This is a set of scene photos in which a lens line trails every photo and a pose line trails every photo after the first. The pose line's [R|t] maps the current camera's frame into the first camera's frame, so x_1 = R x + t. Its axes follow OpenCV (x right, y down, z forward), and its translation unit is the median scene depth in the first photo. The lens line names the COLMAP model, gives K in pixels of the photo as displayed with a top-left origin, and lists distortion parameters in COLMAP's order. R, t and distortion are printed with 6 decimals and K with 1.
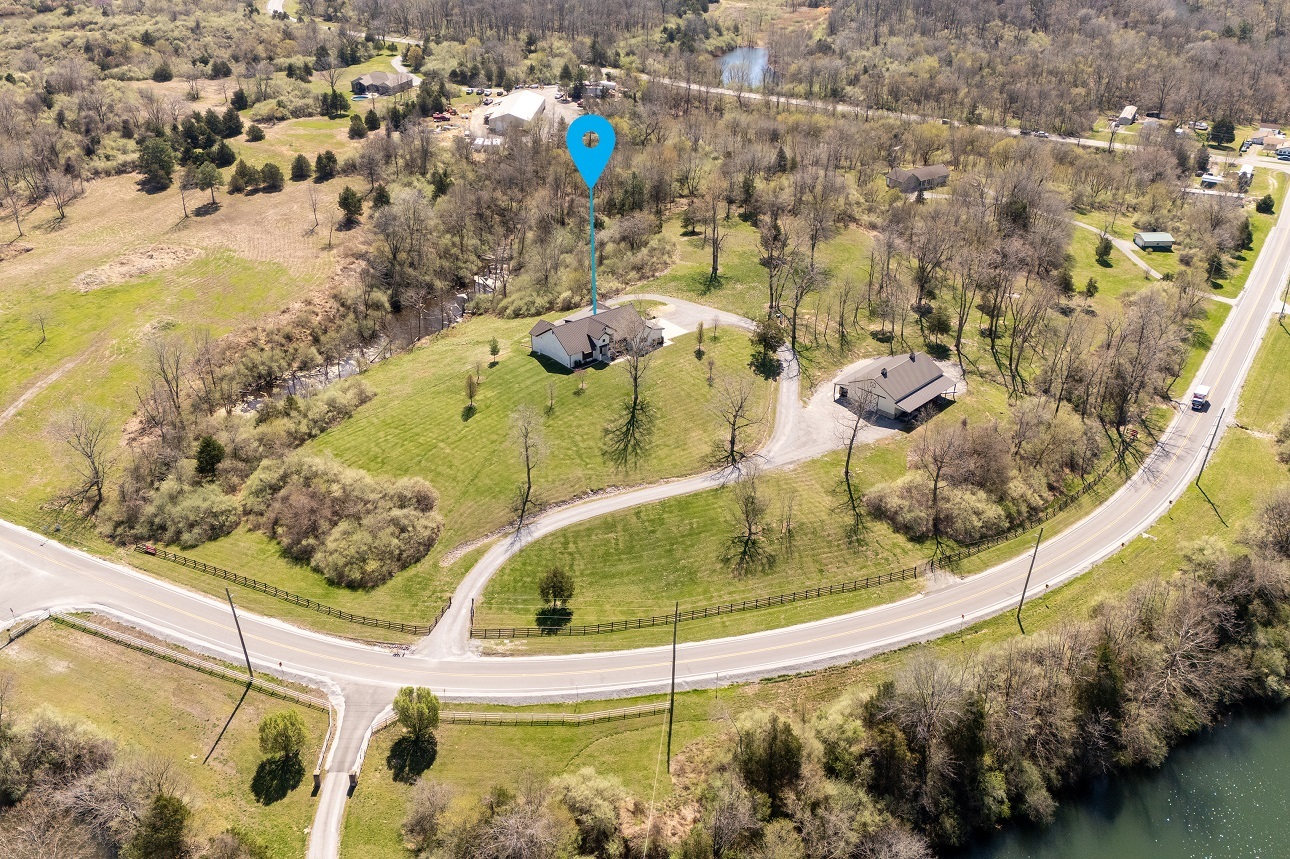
lens RADIAL K [[1114.2, 0, 645.0], [0, 1114.2, 429.5], [0, 0, 1]] dist [0.103799, -0.136717]
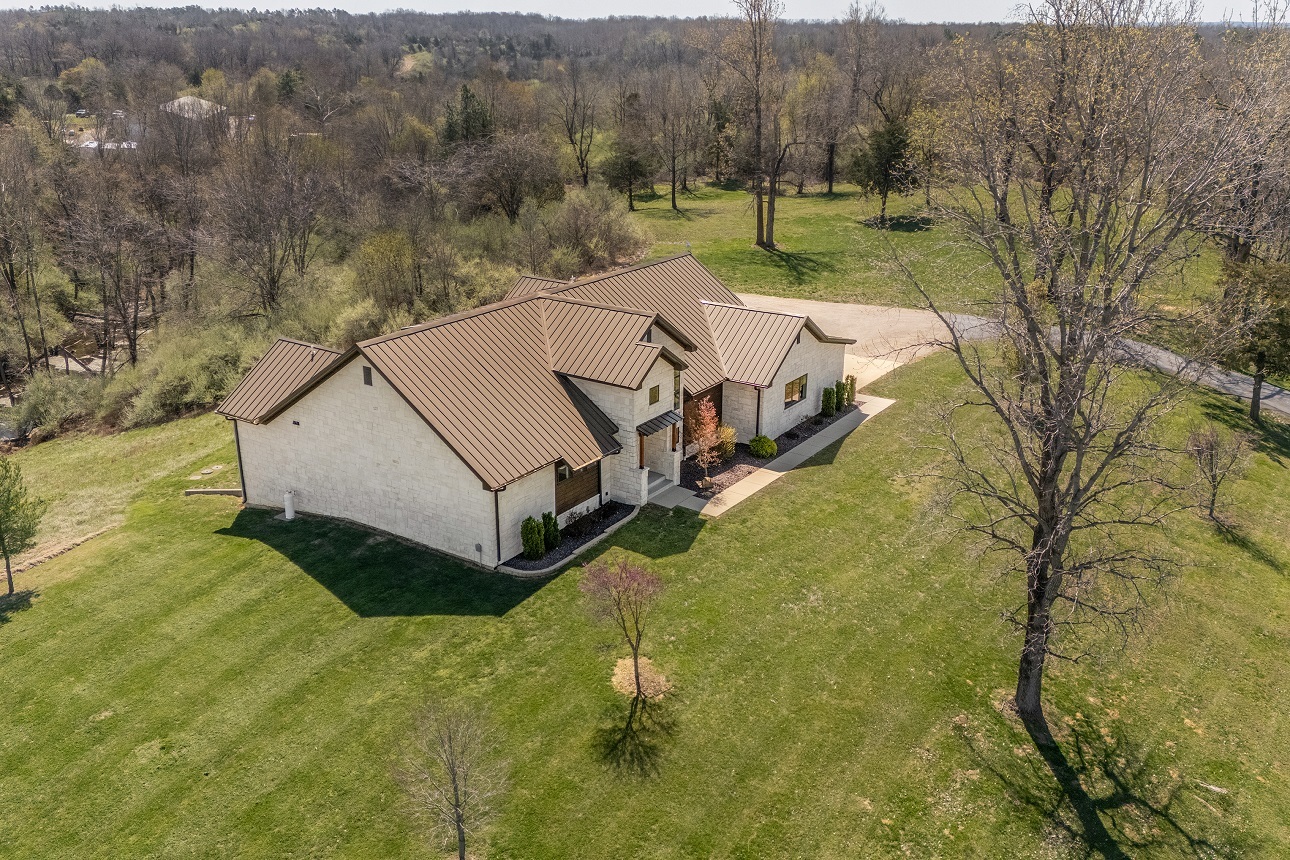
lens RADIAL K [[1114.2, 0, 645.0], [0, 1114.2, 430.0], [0, 0, 1]] dist [0.103799, -0.136717]
pose [[0.962983, -0.102649, 0.249255, -0.088684], [0.142317, 0.978889, -0.146703, -0.049460], [-0.228934, 0.176746, 0.957262, 0.862135]]
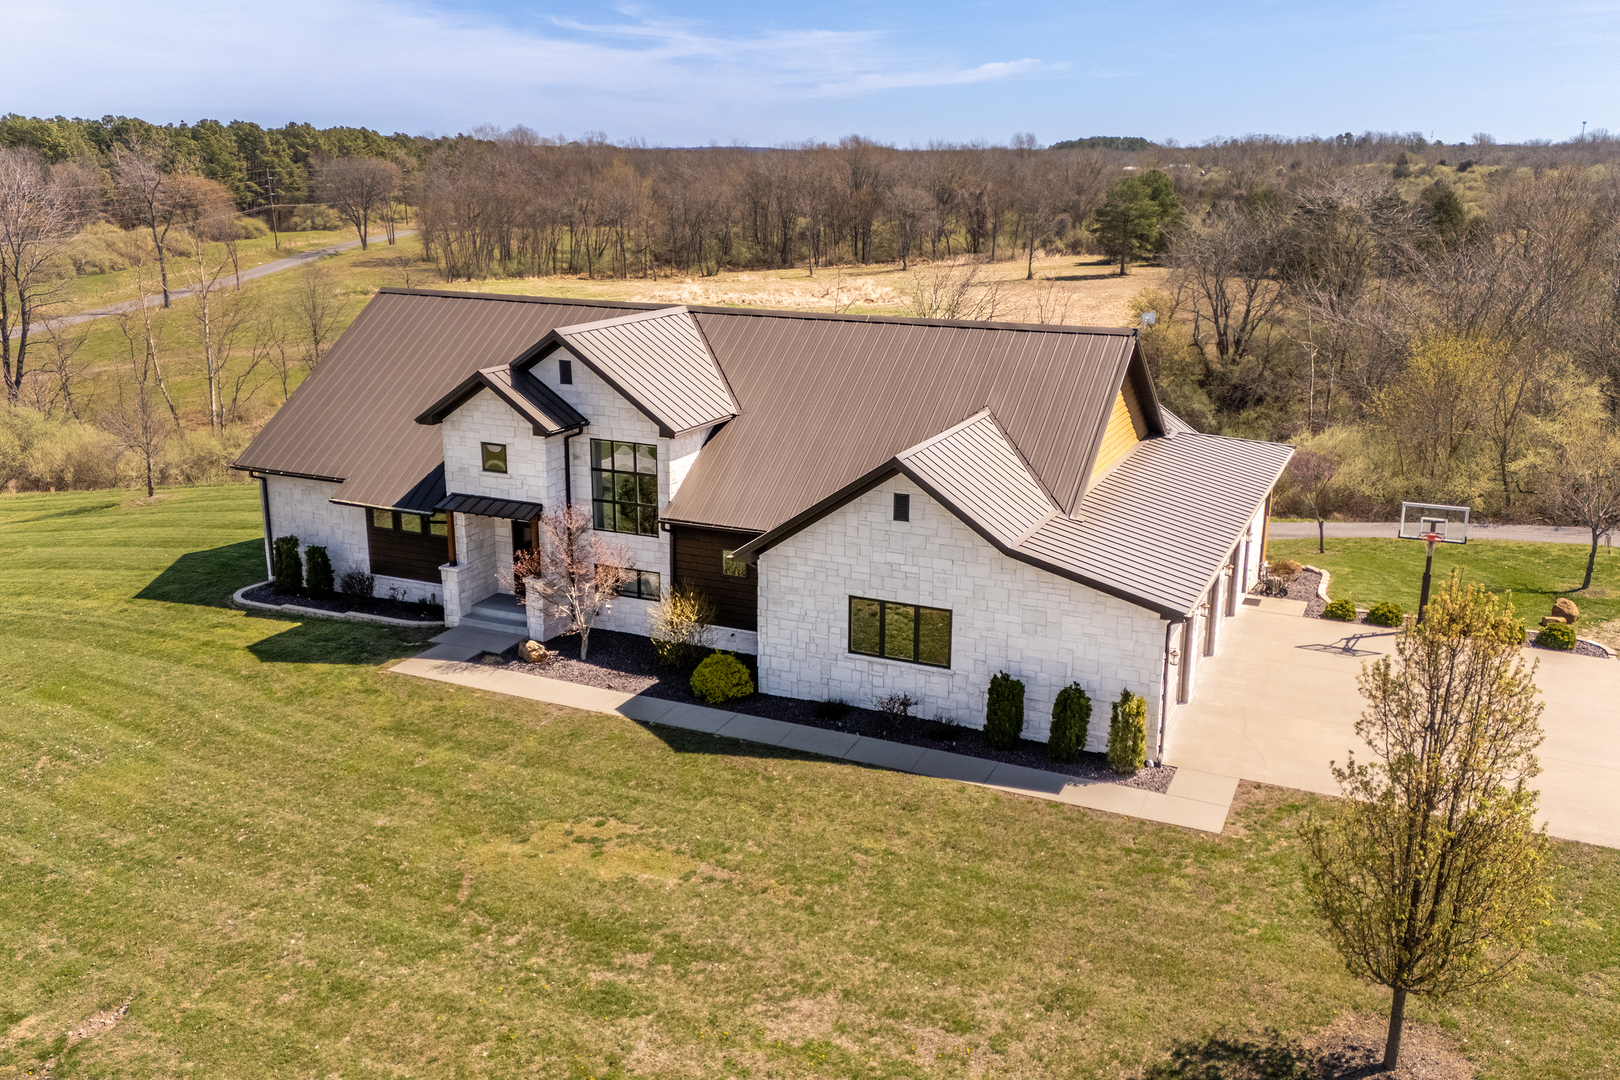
lens RADIAL K [[1399.2, 0, 810.0], [0, 1399.2, 540.0], [0, 0, 1]] dist [0.103799, -0.136717]
pose [[0.428379, 0.224451, -0.875279, 0.103228], [-0.437084, 0.899266, 0.016684, -0.092627], [0.790853, 0.375423, 0.483331, 1.004909]]
